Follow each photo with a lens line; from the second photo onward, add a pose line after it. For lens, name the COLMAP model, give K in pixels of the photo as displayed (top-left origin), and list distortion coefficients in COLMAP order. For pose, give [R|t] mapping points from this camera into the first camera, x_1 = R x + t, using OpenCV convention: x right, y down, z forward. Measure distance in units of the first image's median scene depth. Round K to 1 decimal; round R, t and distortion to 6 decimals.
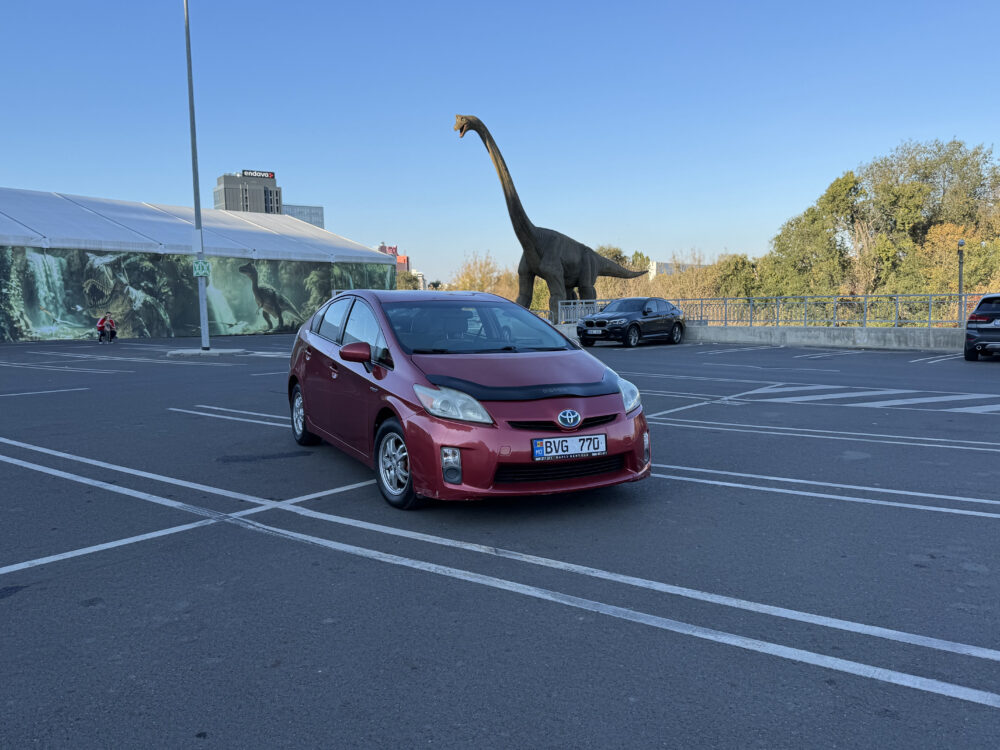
lens RADIAL K [[797.5, 0, 500.0], [0, 797.5, 375.0], [0, 0, 1]] dist [0.148843, -0.284575]
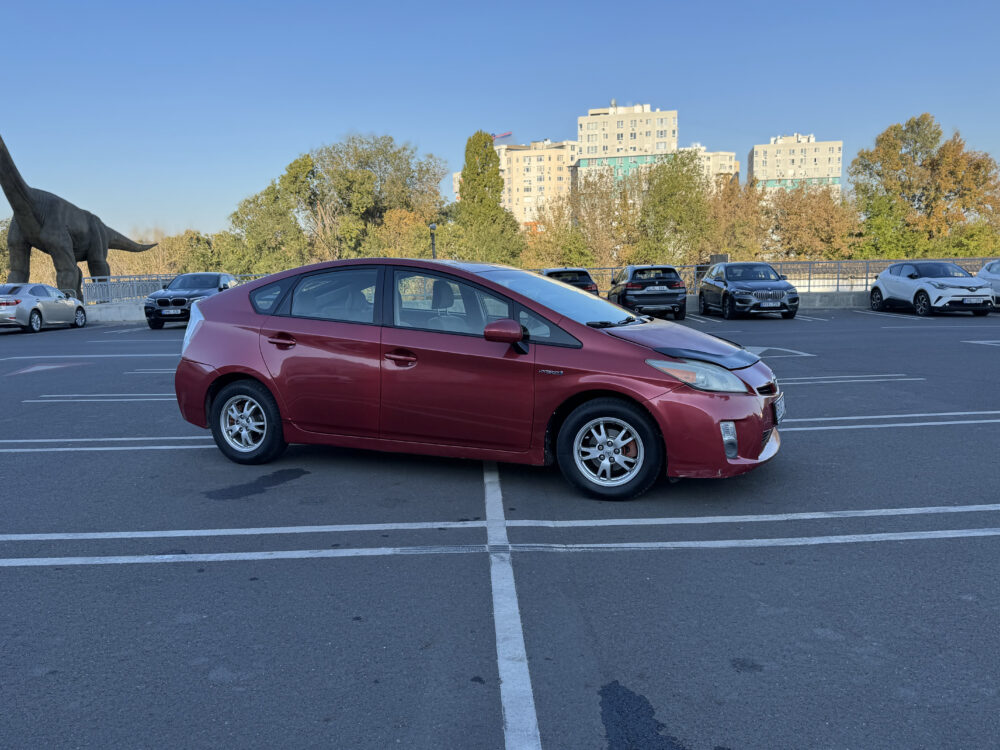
lens RADIAL K [[797.5, 0, 500.0], [0, 797.5, 375.0], [0, 0, 1]] dist [0.148843, -0.284575]
pose [[0.774653, -0.085528, 0.626577, -0.118138], [0.068596, 0.996330, 0.051192, -0.004250], [-0.628656, 0.003325, 0.777677, 0.058778]]
